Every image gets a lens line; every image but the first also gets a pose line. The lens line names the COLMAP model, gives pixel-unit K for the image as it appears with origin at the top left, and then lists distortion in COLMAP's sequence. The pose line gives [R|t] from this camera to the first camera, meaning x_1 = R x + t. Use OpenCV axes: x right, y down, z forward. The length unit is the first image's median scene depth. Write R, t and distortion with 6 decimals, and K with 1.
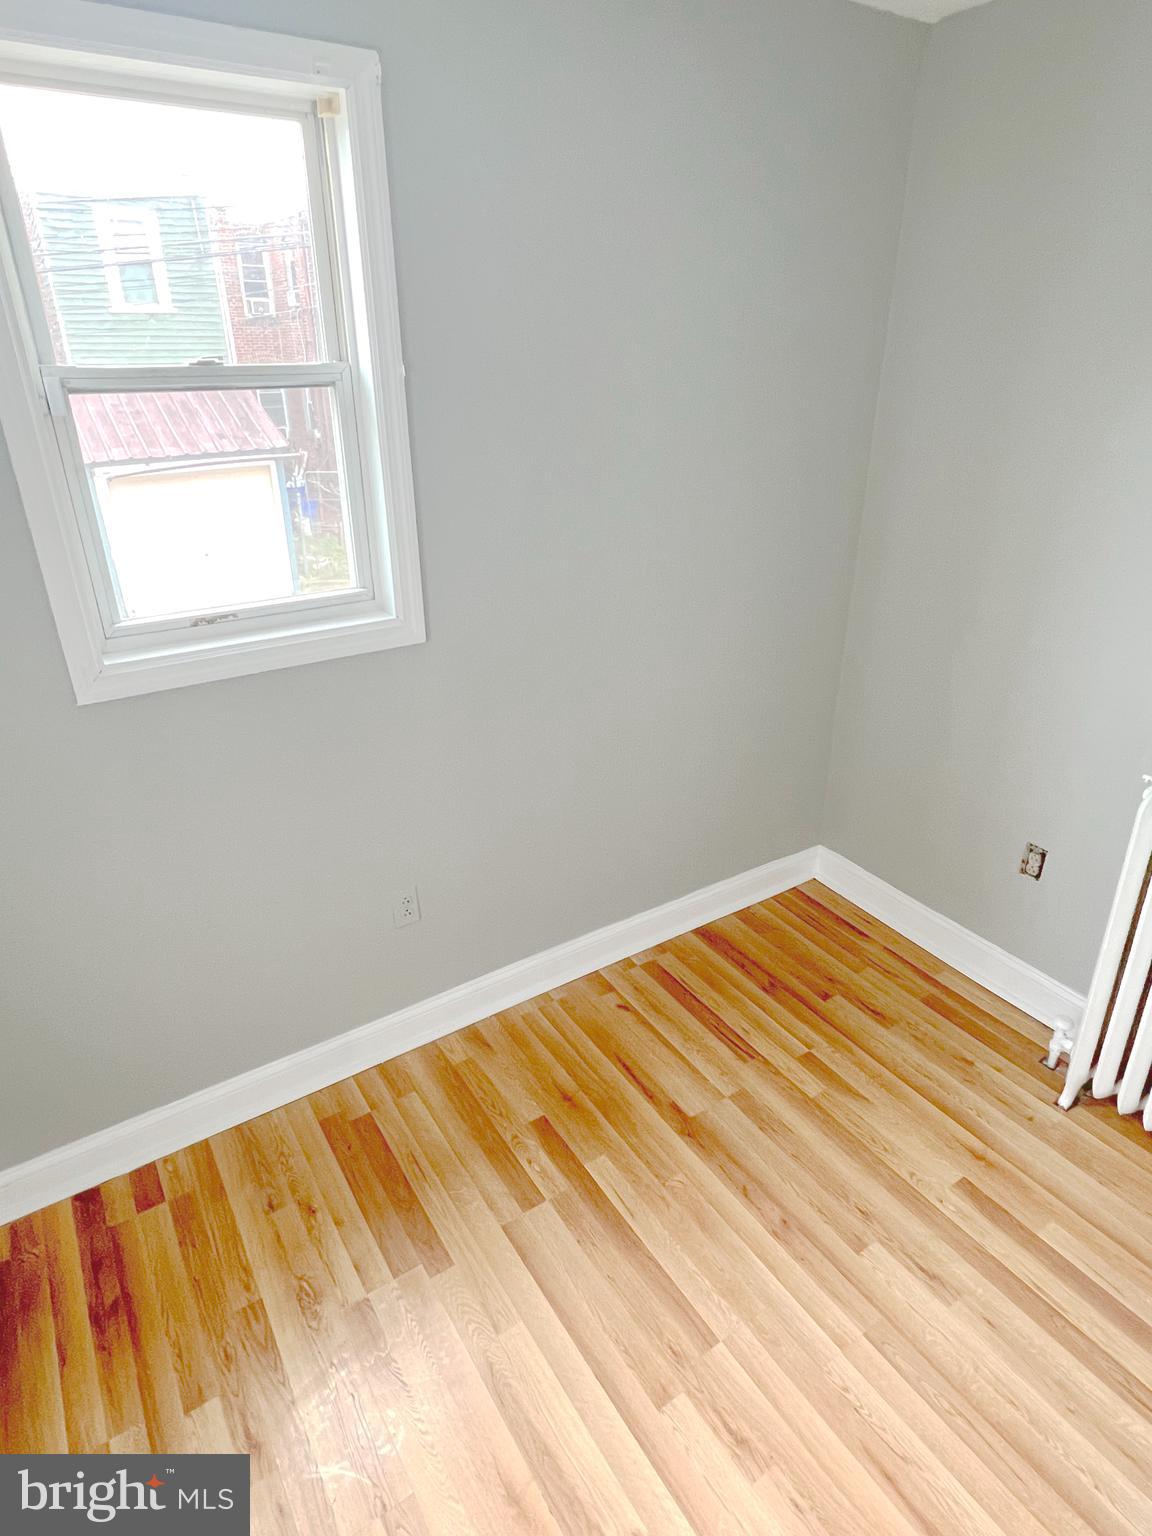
lens RADIAL K [[870.6, 0, 578.9], [0, 870.6, 768.0], [0, 0, 1]] dist [-0.003898, 0.001052]
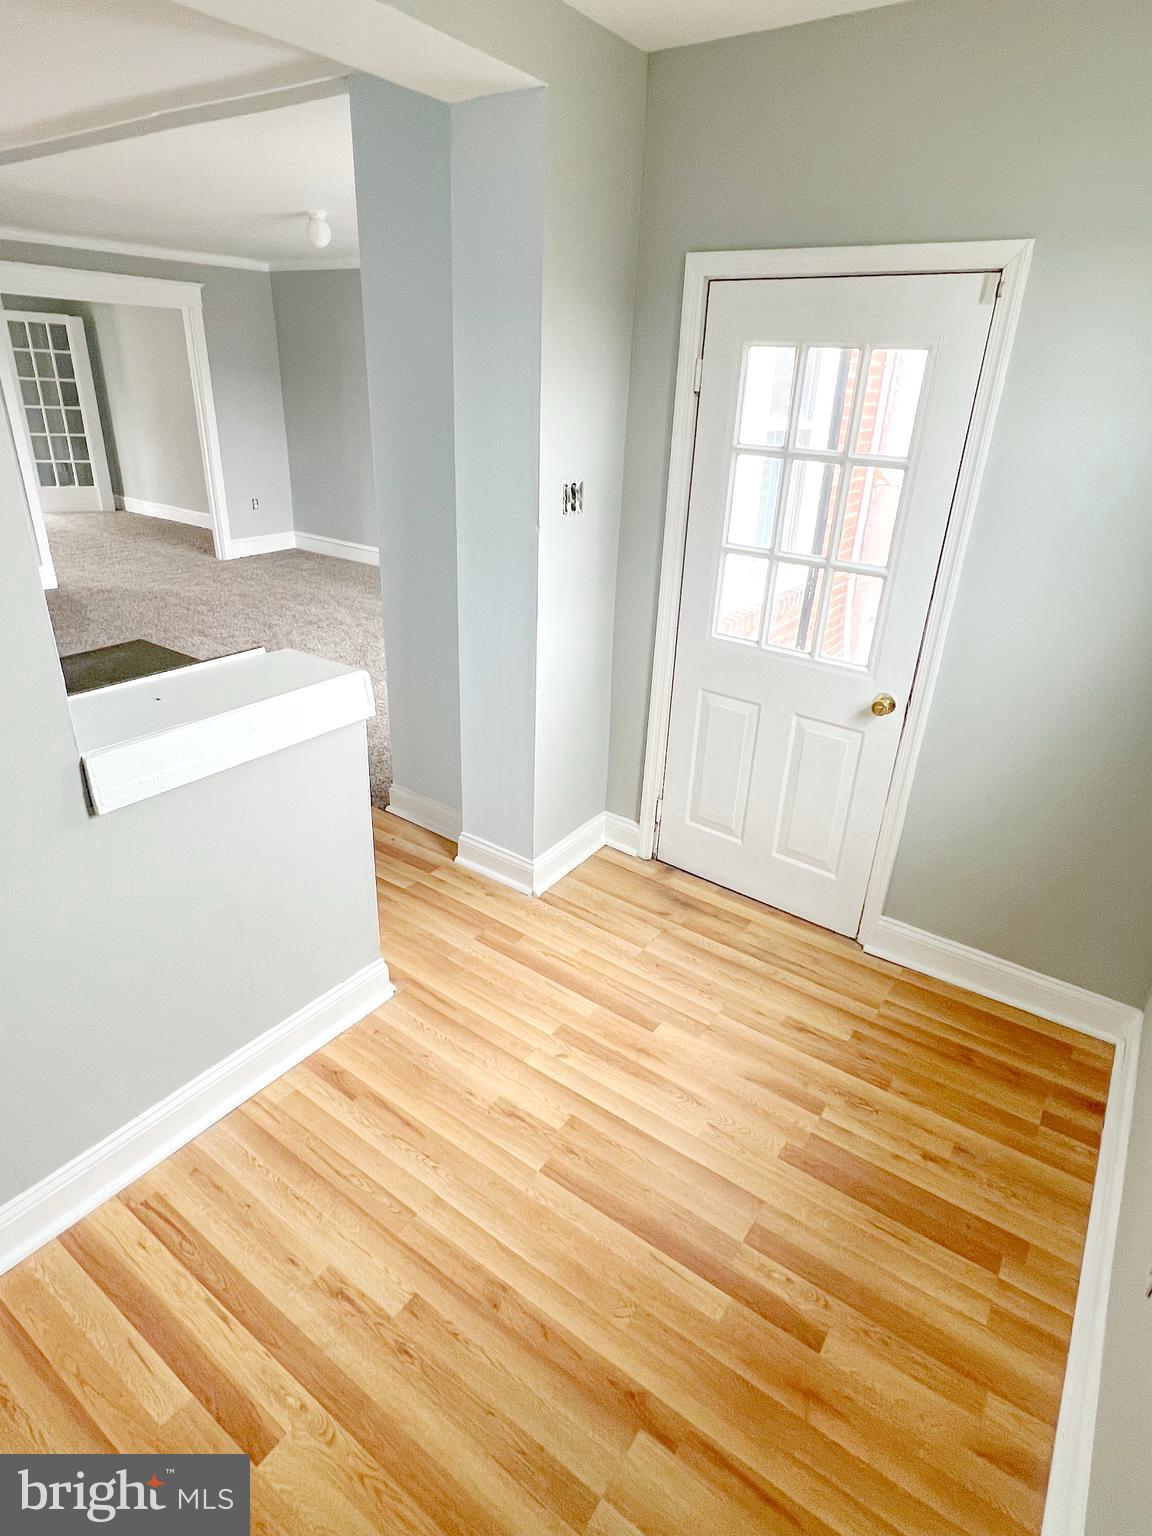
lens RADIAL K [[837.0, 0, 575.3], [0, 837.0, 760.8], [0, 0, 1]] dist [0.006124, 0.000153]
pose [[-0.929366, 0.126862, -0.346678, 0.397673], [-0.191311, 0.637642, 0.746199, -0.495157], [0.315721, 0.759815, -0.568332, 1.122412]]
